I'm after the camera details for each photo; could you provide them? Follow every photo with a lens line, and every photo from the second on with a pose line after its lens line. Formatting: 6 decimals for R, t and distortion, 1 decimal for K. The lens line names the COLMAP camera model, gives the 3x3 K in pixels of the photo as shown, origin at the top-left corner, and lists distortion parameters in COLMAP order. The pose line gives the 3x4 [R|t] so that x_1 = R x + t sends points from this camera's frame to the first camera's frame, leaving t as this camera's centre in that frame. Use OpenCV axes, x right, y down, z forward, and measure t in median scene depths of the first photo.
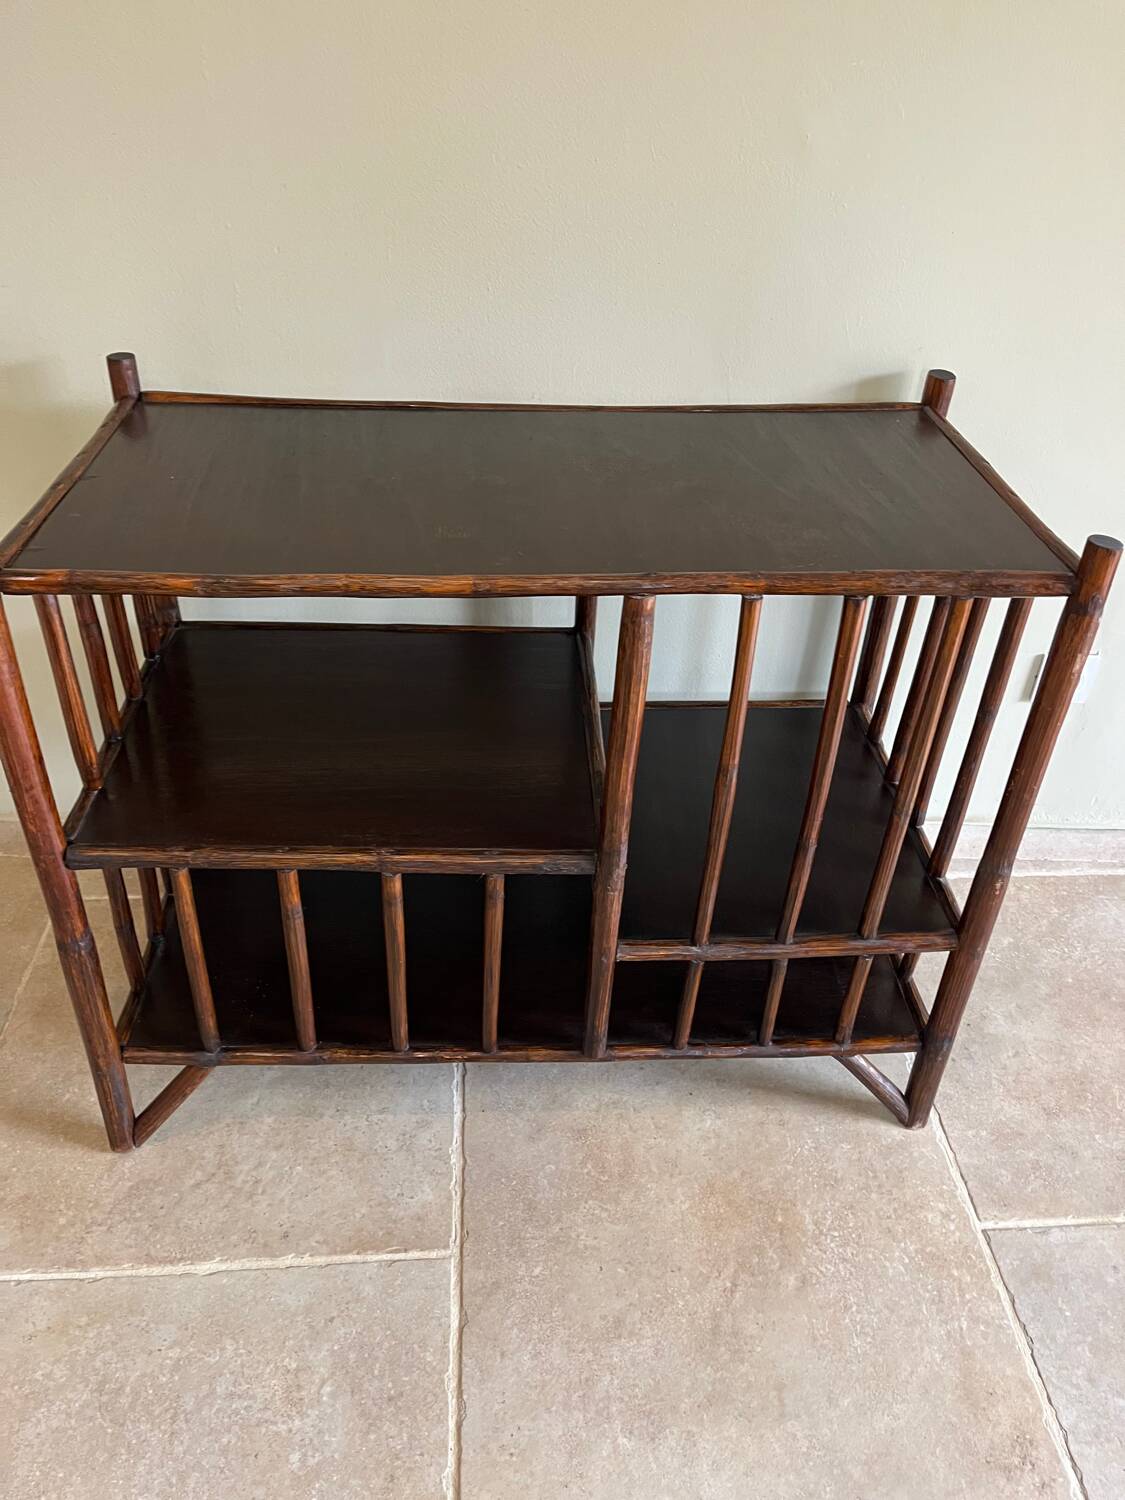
lens RADIAL K [[1101.4, 0, 569.4], [0, 1101.4, 751.2], [0, 0, 1]] dist [0.107344, -0.146282]
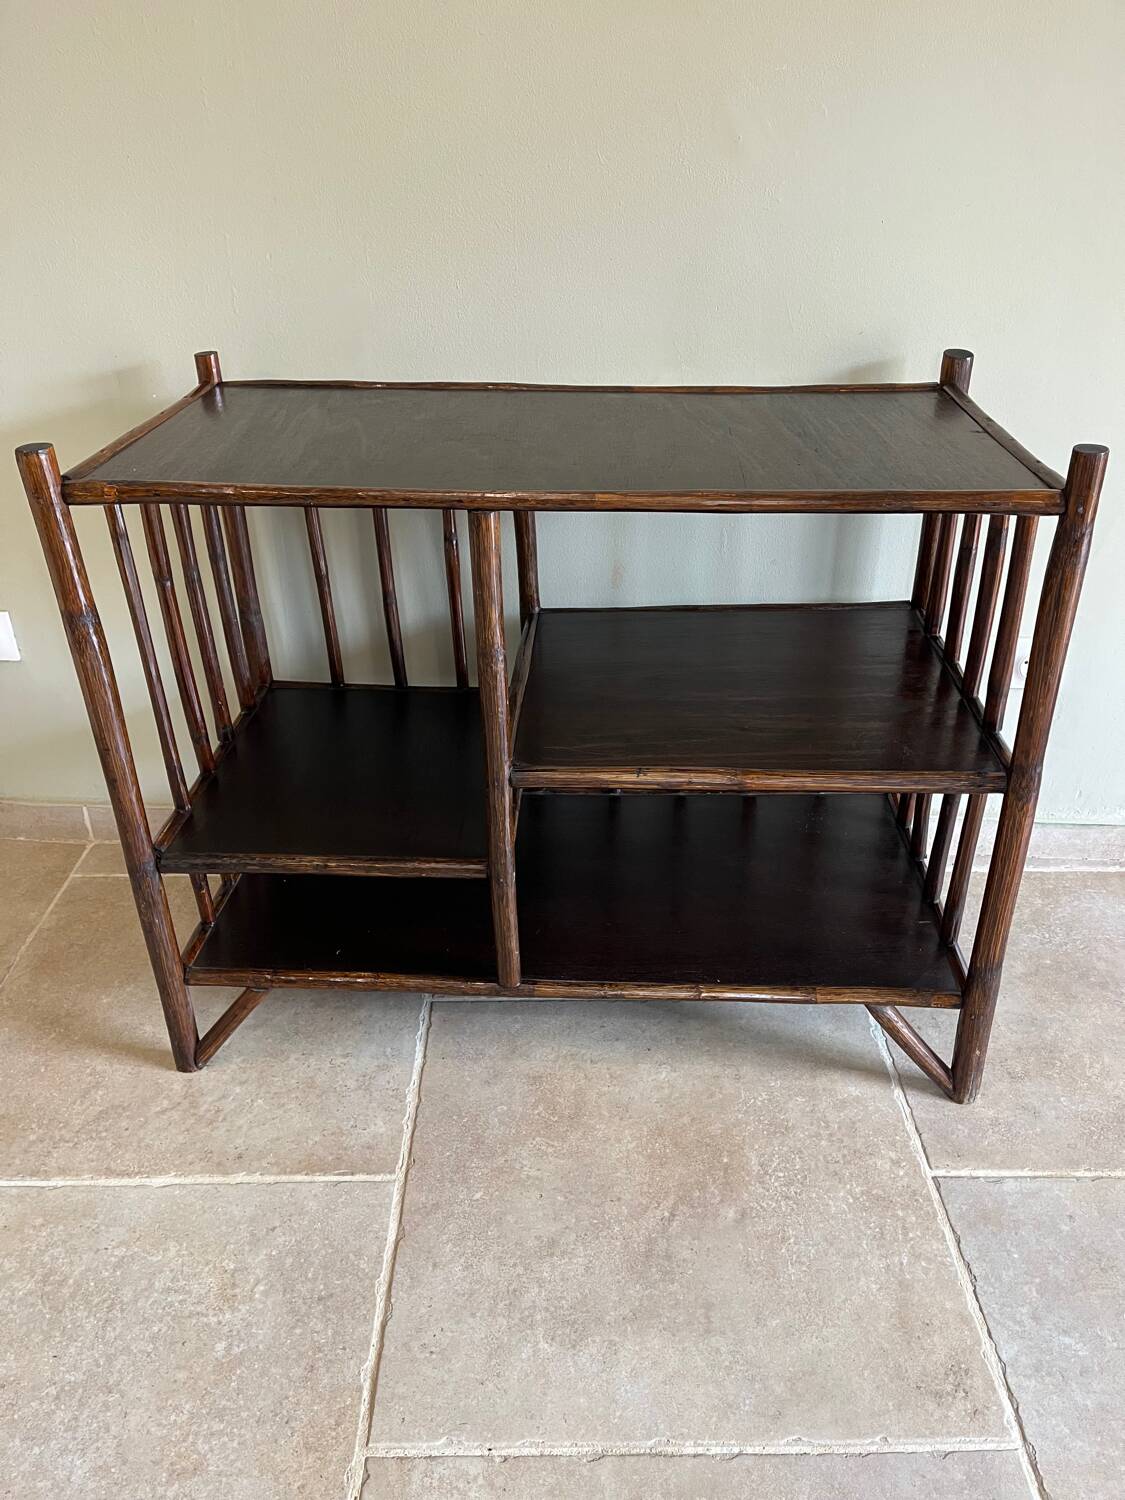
lens RADIAL K [[1106.2, 0, 559.5], [0, 1106.2, 755.2], [0, 0, 1]] dist [0.091897, -0.124557]
pose [[0.997015, 0.002263, -0.077180, 0.119400], [-0.010704, 0.993969, -0.109141, 0.173833], [0.076467, 0.109642, 0.991025, -0.041711]]
